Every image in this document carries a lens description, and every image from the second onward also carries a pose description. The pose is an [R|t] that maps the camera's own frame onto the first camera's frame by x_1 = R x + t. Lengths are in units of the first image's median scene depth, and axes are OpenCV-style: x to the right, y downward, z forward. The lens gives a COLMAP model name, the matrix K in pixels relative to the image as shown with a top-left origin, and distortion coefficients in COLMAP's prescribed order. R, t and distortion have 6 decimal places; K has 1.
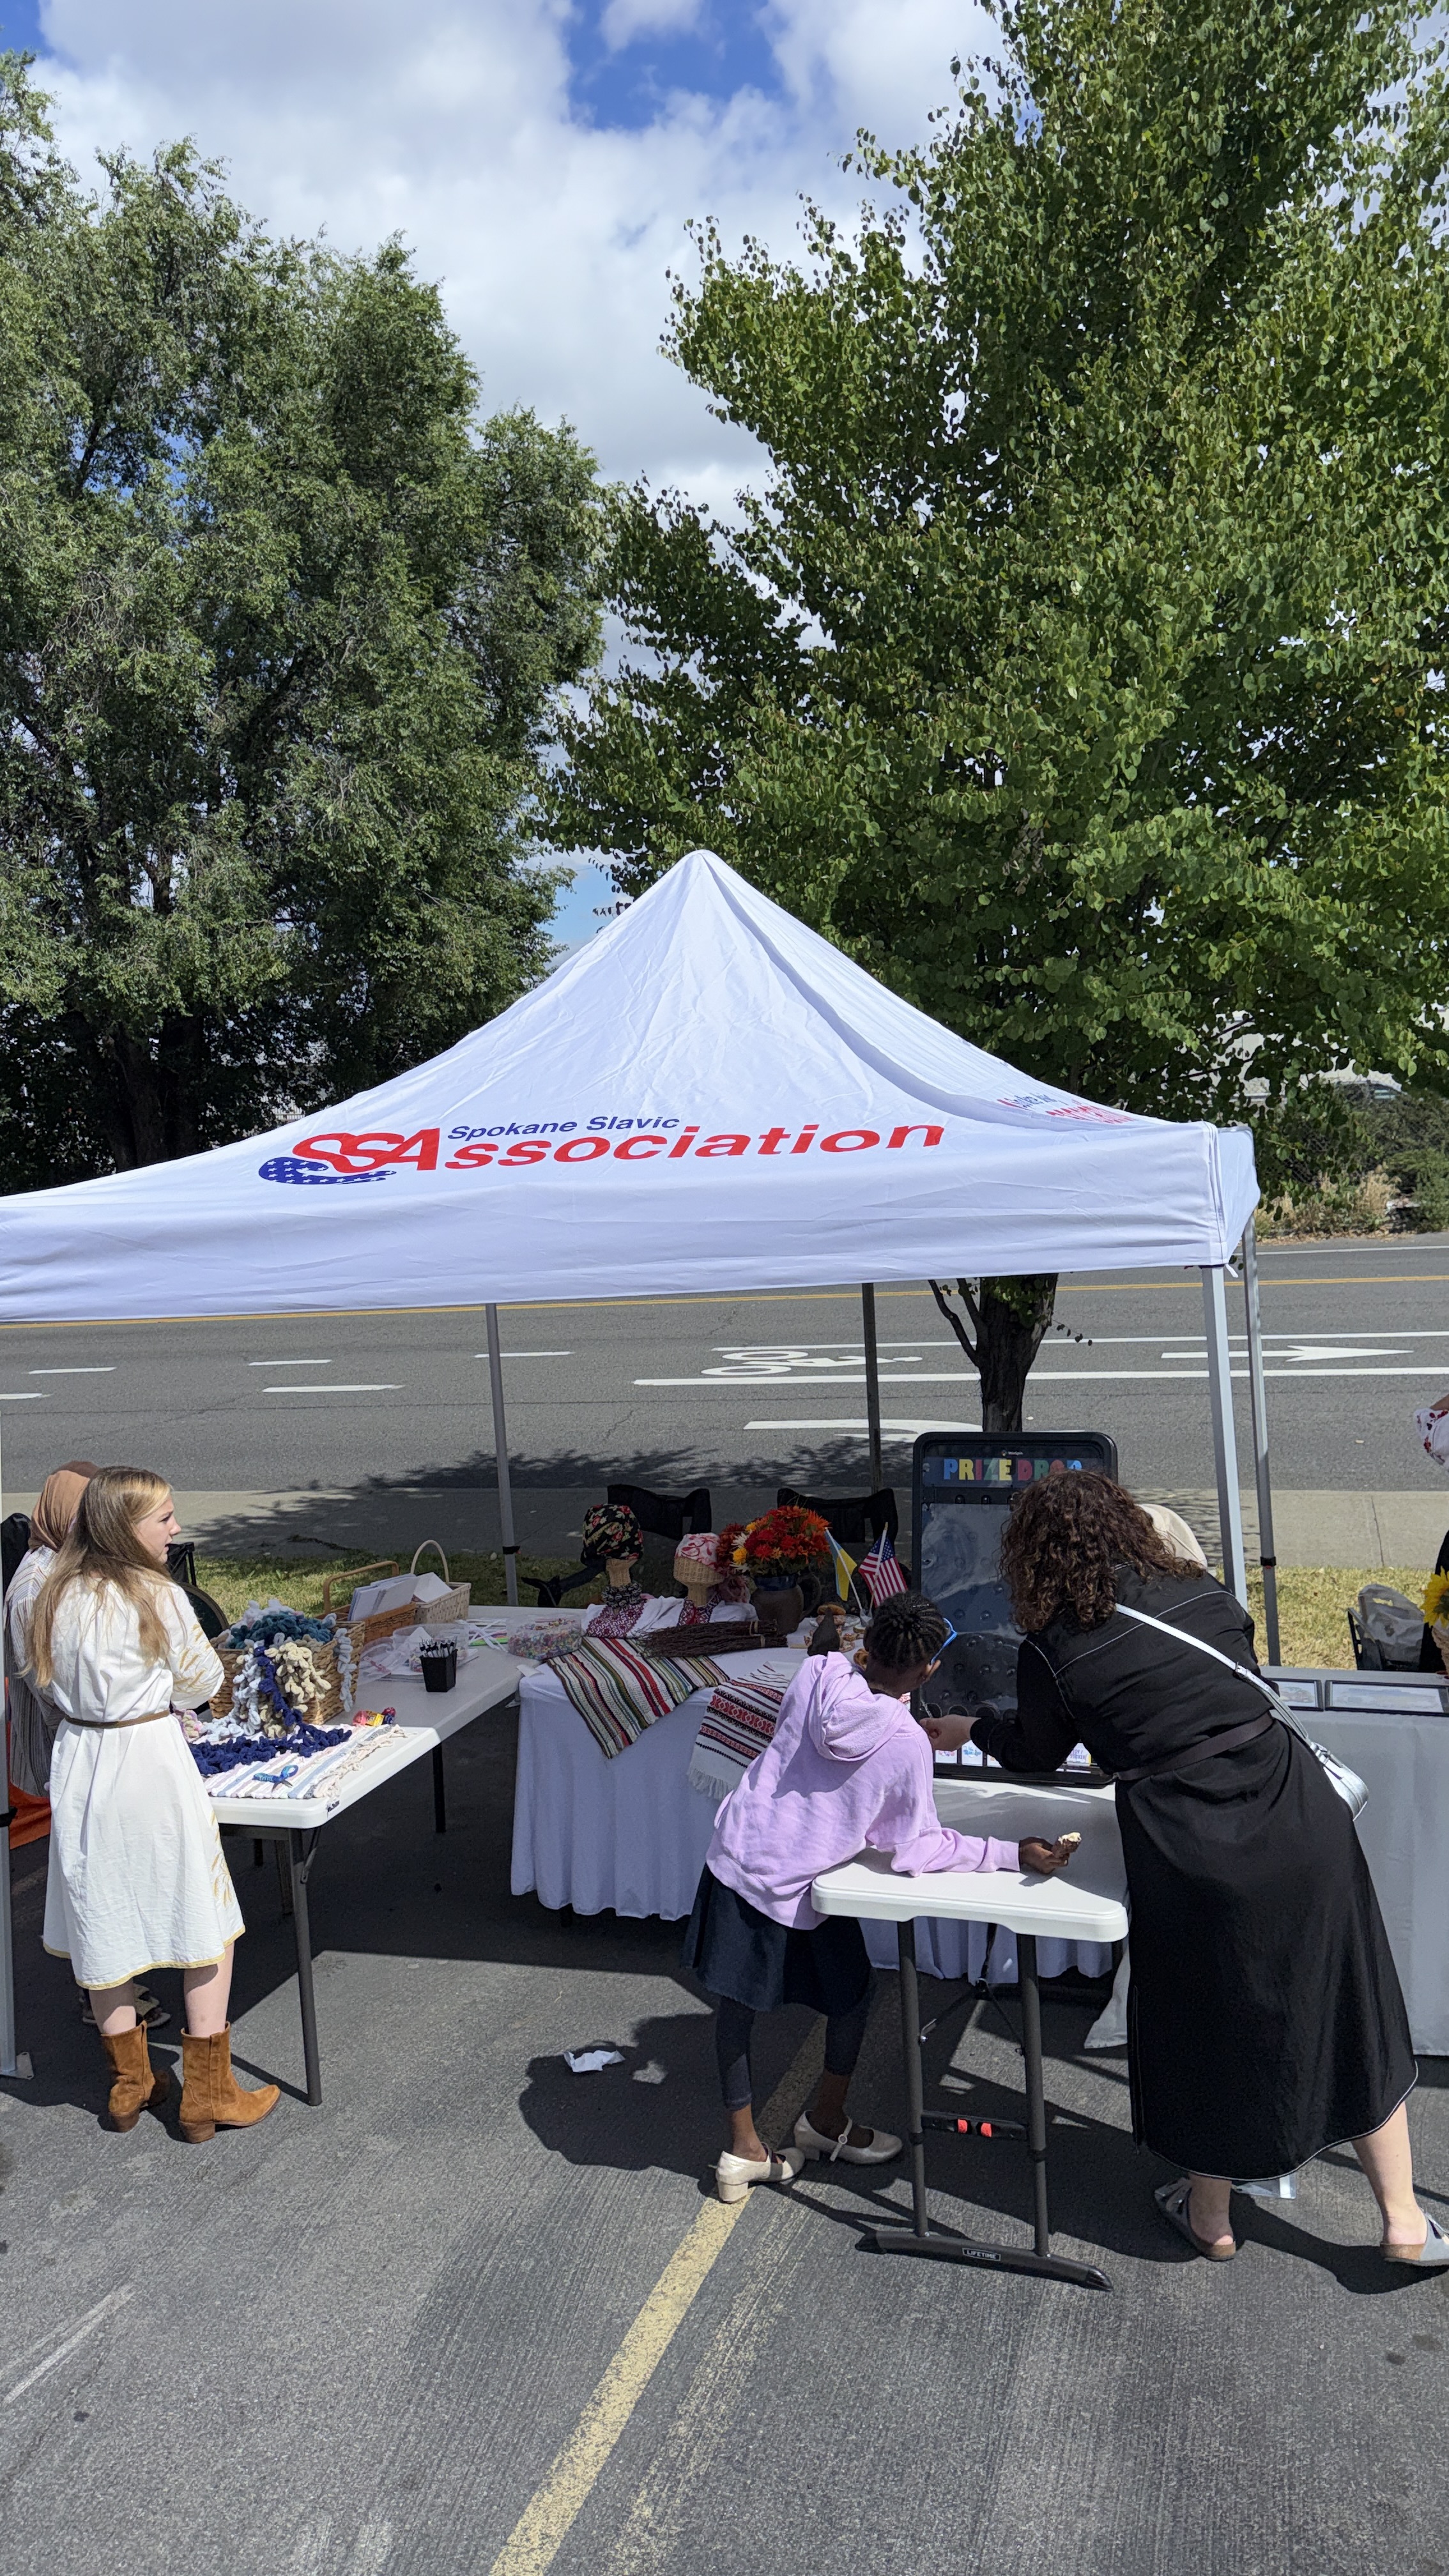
lens RADIAL K [[1800.5, 0, 757.1], [0, 1800.5, 1216.0], [0, 0, 1]] dist [0.058283, -0.001762]
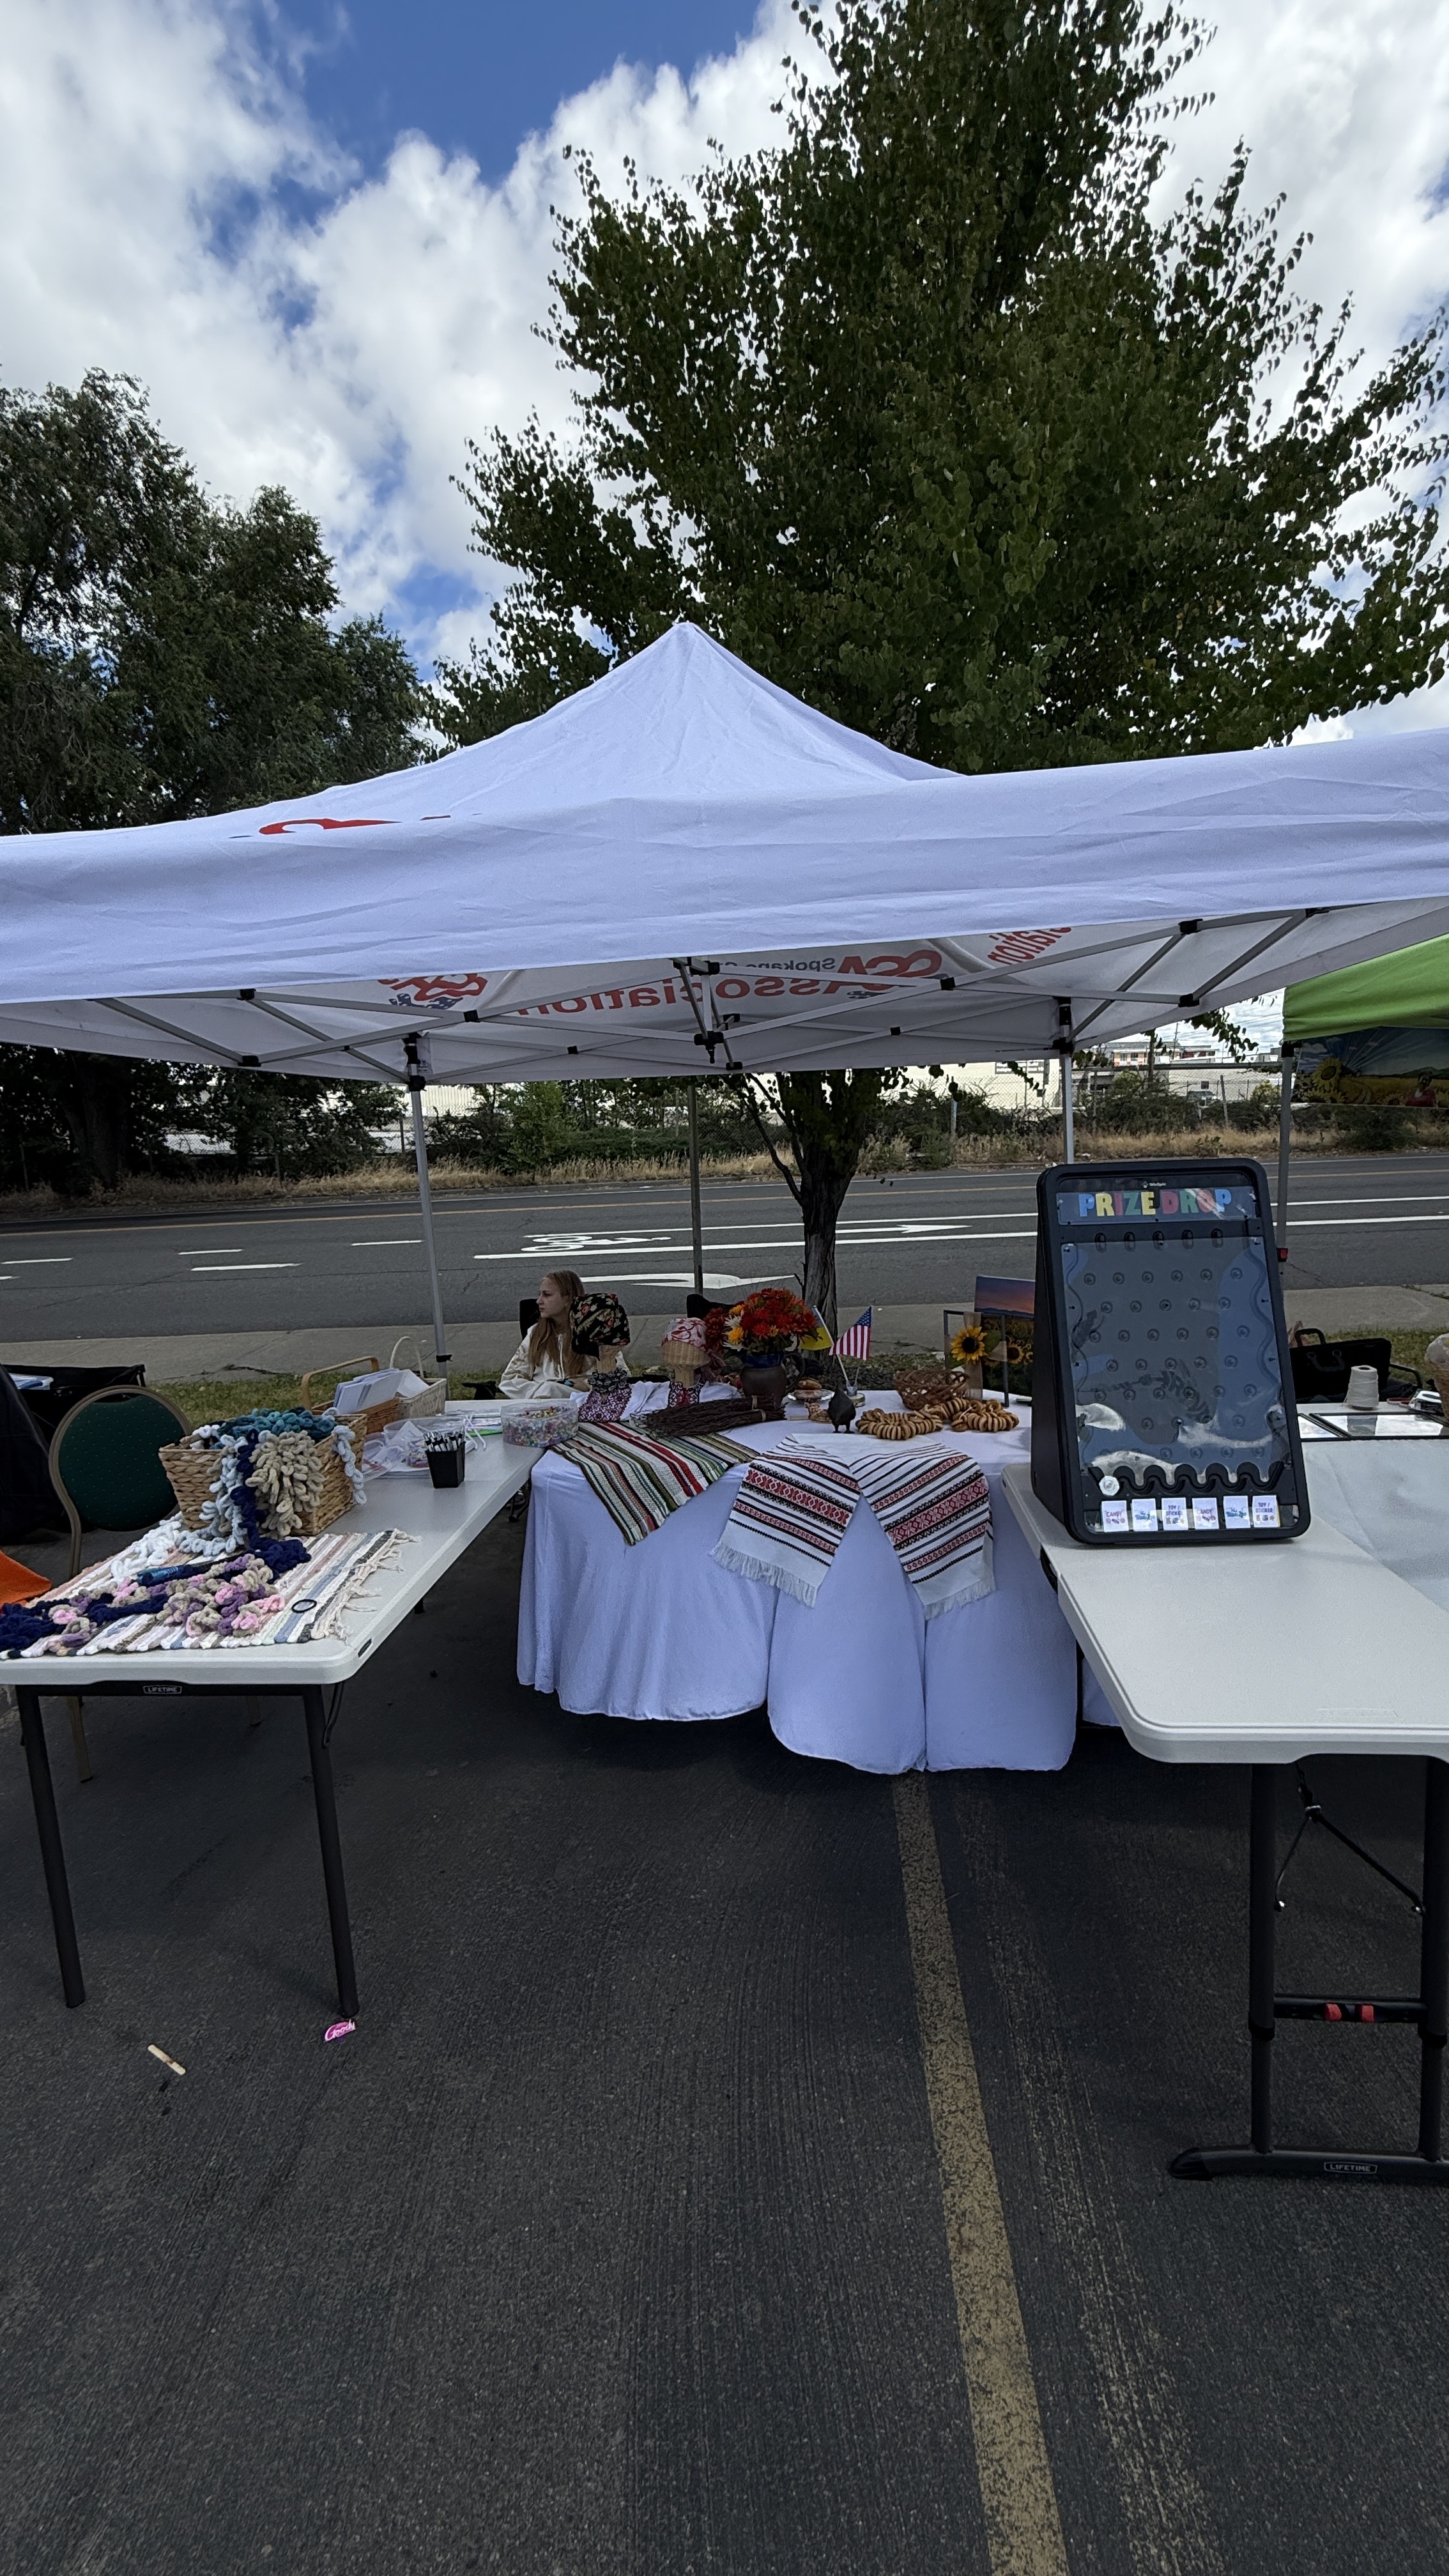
lens RADIAL K [[990.8, 0, 732.2], [0, 990.8, 1281.2], [0, 0, 1]] dist [0.013093, 0.000230]
pose [[0.971156, -0.026204, 0.237000, -0.152425], [0.005299, 0.996069, 0.088417, 0.114658], [-0.238386, -0.084611, 0.967478, 0.488004]]
